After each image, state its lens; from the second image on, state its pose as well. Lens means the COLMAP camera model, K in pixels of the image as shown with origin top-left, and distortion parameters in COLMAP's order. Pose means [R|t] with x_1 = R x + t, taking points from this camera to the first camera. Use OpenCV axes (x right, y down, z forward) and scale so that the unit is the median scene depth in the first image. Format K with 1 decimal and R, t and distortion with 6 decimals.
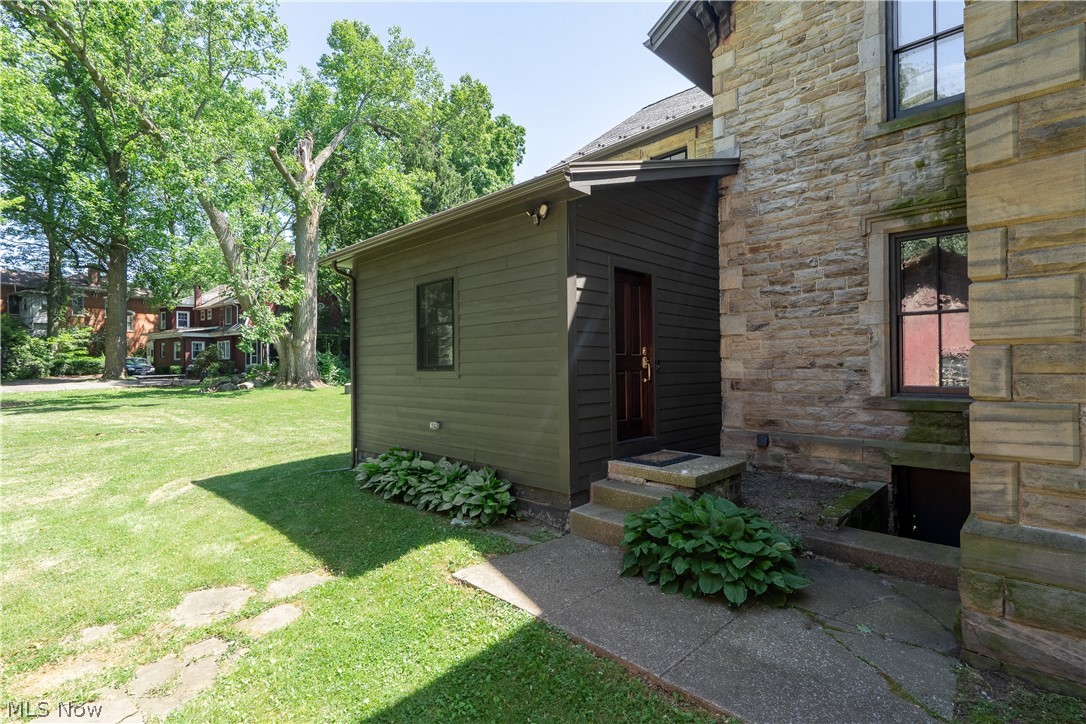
lens RADIAL K [[521.4, 0, 543.0], [0, 521.4, 362.0], [0, 0, 1]] dist [-0.001254, 0.000054]
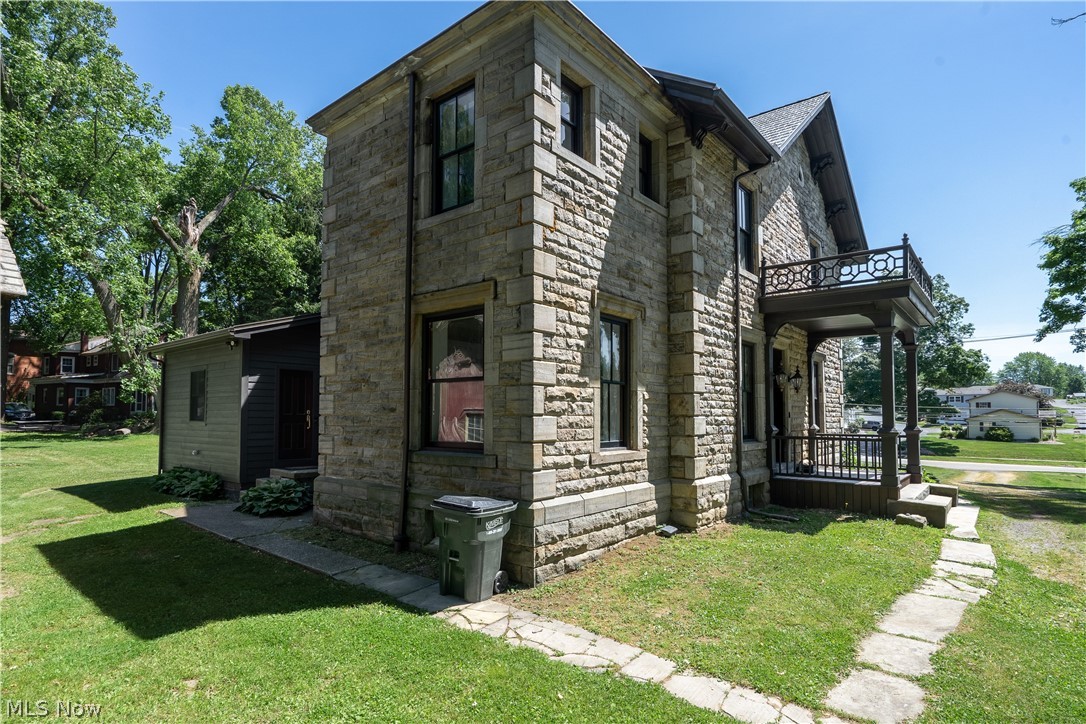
lens RADIAL K [[572.5, 0, 539.1], [0, 572.5, 394.4], [0, 0, 1]] dist [-0.000528, -0.000072]
pose [[0.996924, 0.014646, 0.076991, 0.182243], [-0.012479, 0.999514, -0.028560, -0.007790], [-0.077372, 0.027511, 0.996623, -0.233381]]
